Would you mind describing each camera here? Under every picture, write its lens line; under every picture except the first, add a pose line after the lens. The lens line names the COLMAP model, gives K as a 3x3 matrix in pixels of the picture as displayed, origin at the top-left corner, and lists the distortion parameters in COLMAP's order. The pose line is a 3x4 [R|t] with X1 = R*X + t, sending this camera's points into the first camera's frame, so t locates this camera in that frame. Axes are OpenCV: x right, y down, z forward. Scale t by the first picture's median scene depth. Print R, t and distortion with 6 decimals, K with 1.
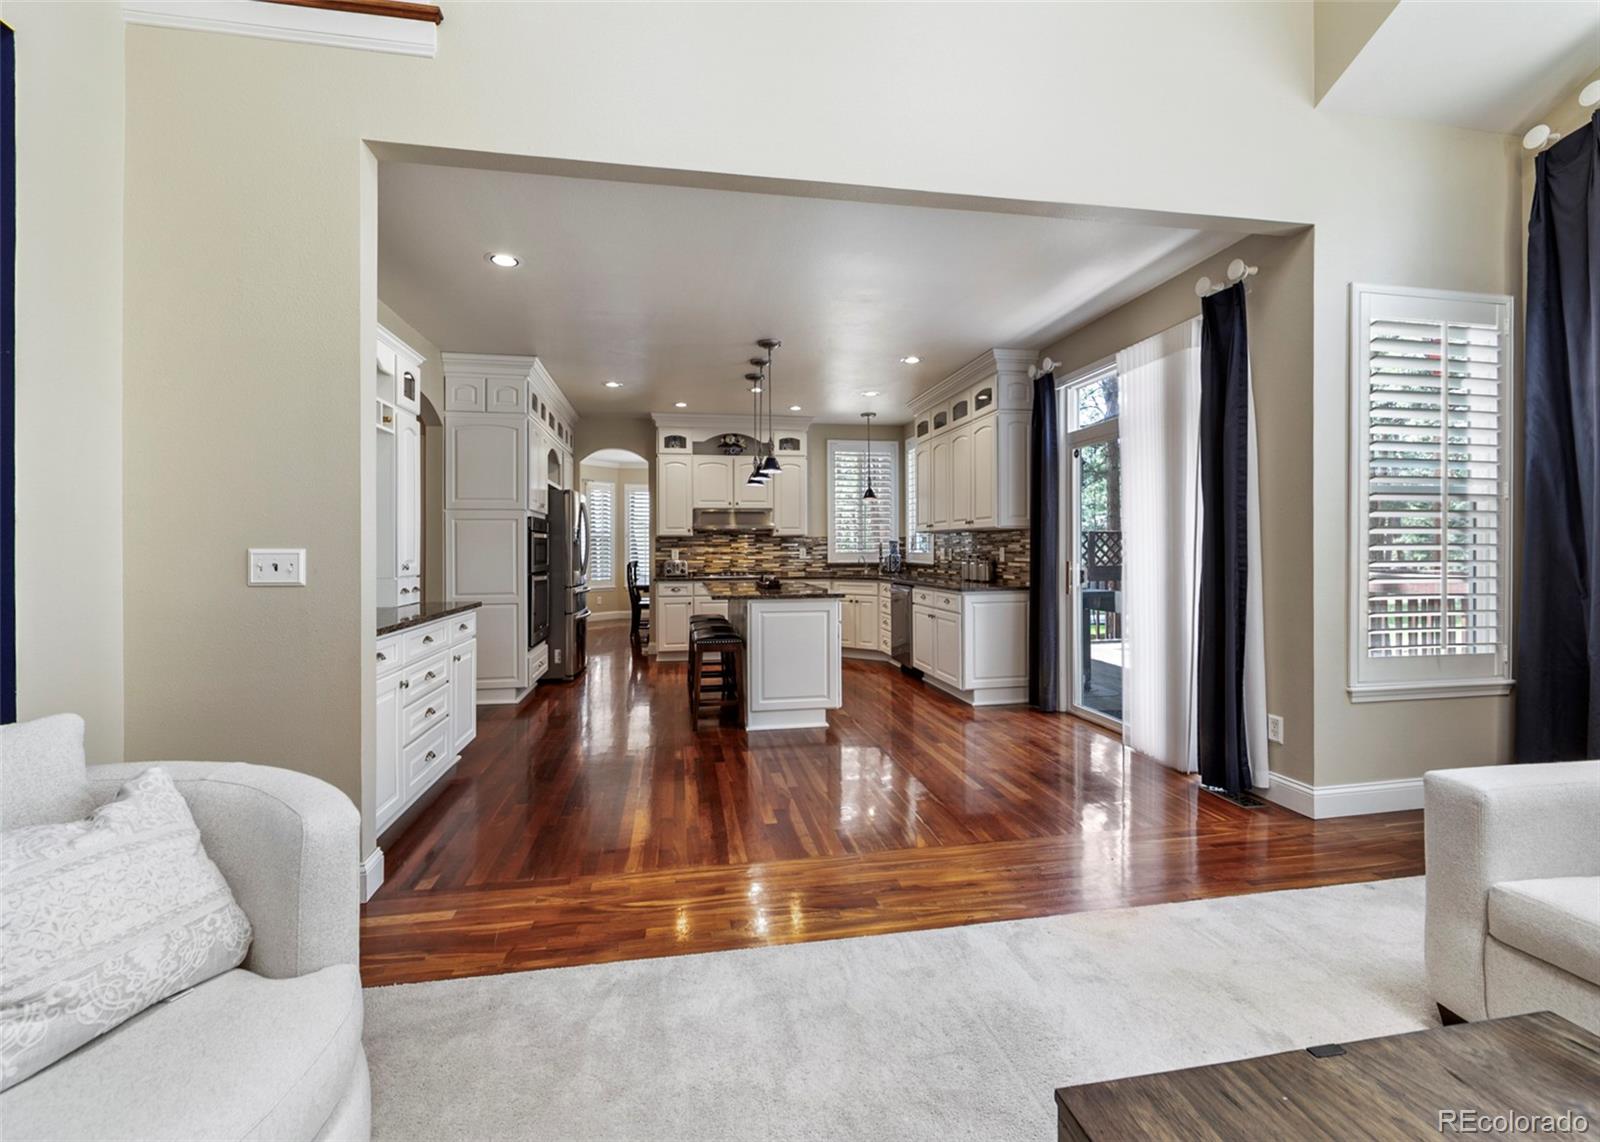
lens RADIAL K [[684.1, 0, 798.1], [0, 684.1, 542.1], [0, 0, 1]] dist [-0.003870, 0.000603]
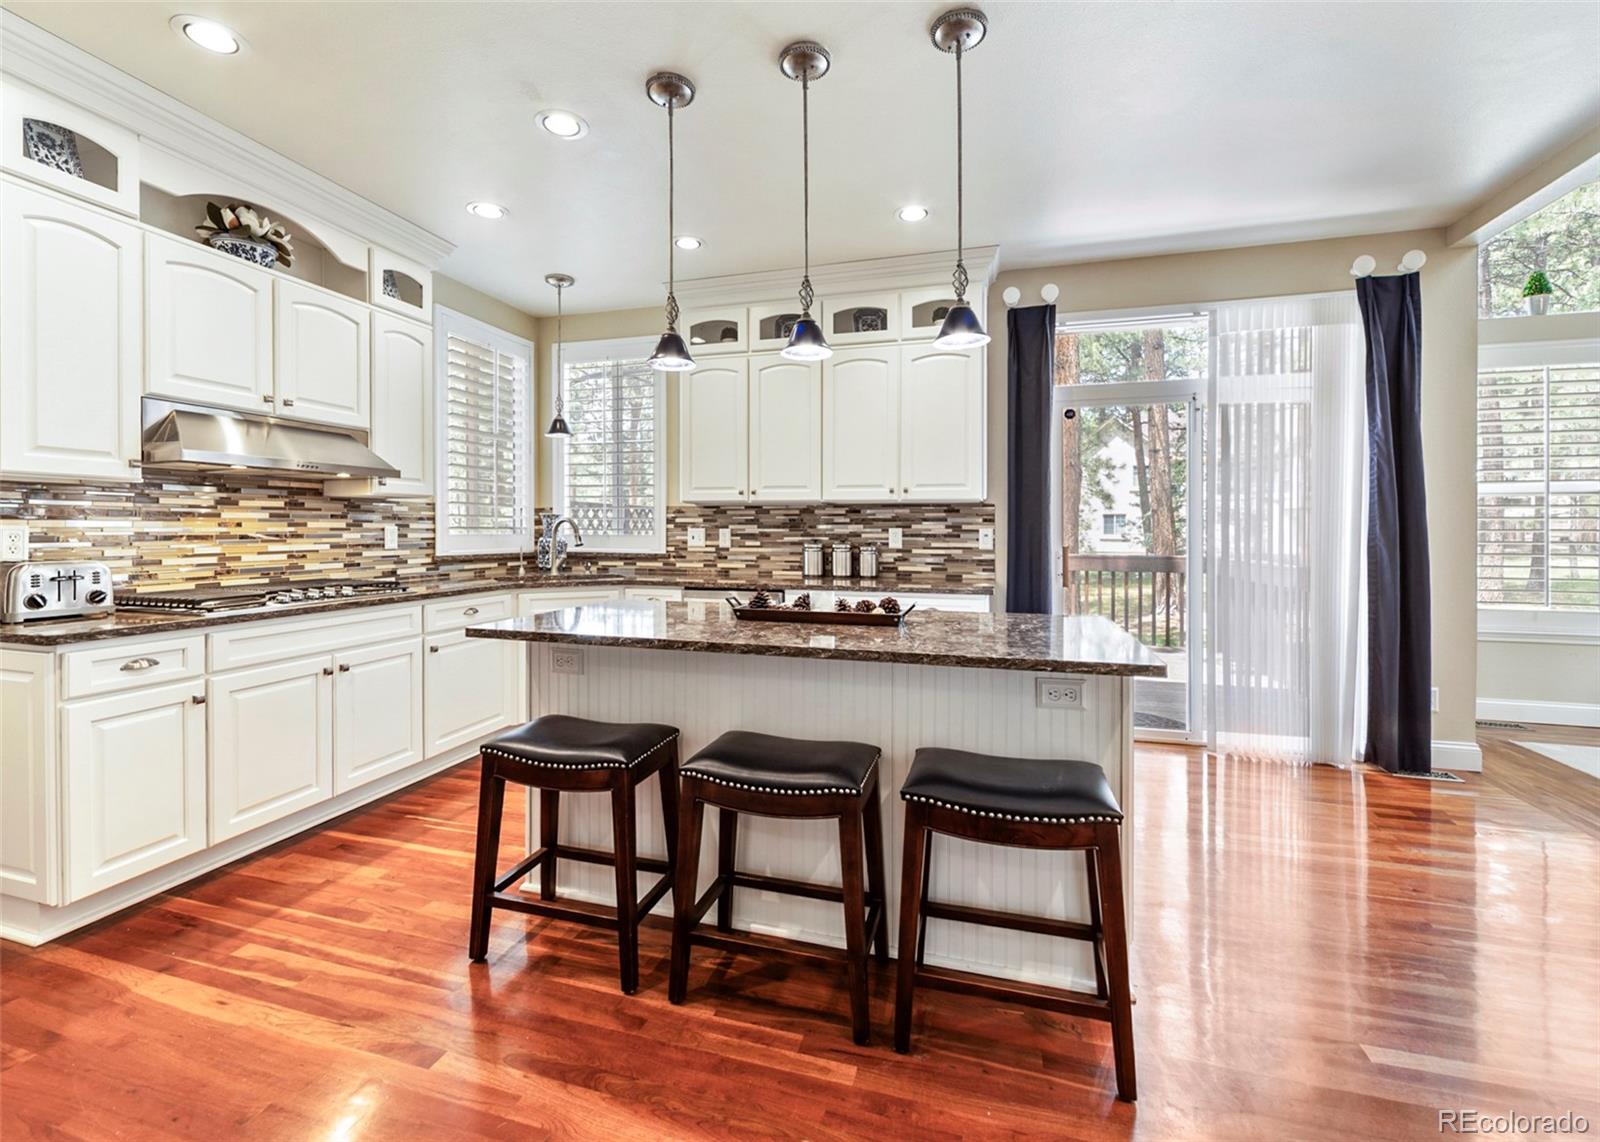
lens RADIAL K [[684.1, 0, 796.1], [0, 684.1, 532.1], [0, 0, 1]] dist [-0.003870, 0.000603]
pose [[0.447412, 0.003166, 0.894322, -0.300944], [-0.015162, 0.999877, 0.004046, 0.008179], [-0.894199, -0.015370, 0.447405, 0.599304]]
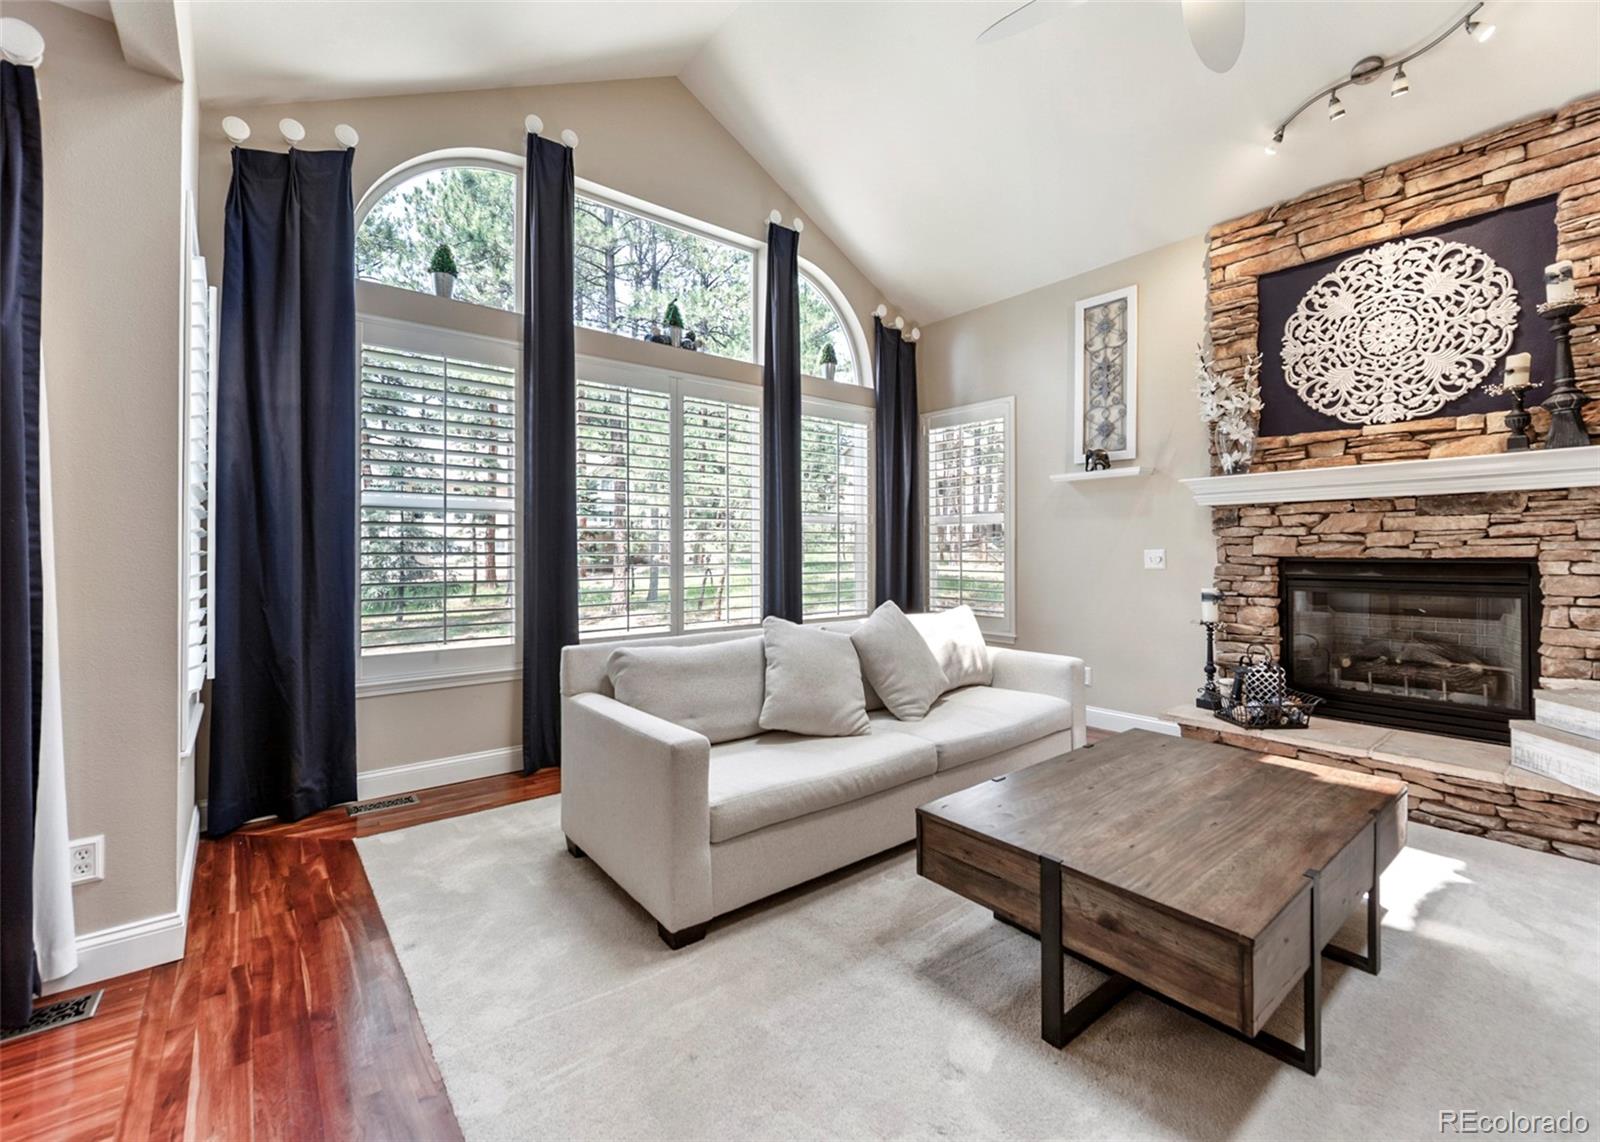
lens RADIAL K [[684.1, 0, 791.3], [0, 684.1, 552.6], [0, 0, 1]] dist [-0.003870, 0.000603]
pose [[-0.470462, 0.006334, 0.882397, -0.052158], [-0.001795, 0.999965, -0.008134, 0.002957], [-0.882418, -0.005411, -0.470435, 0.319349]]
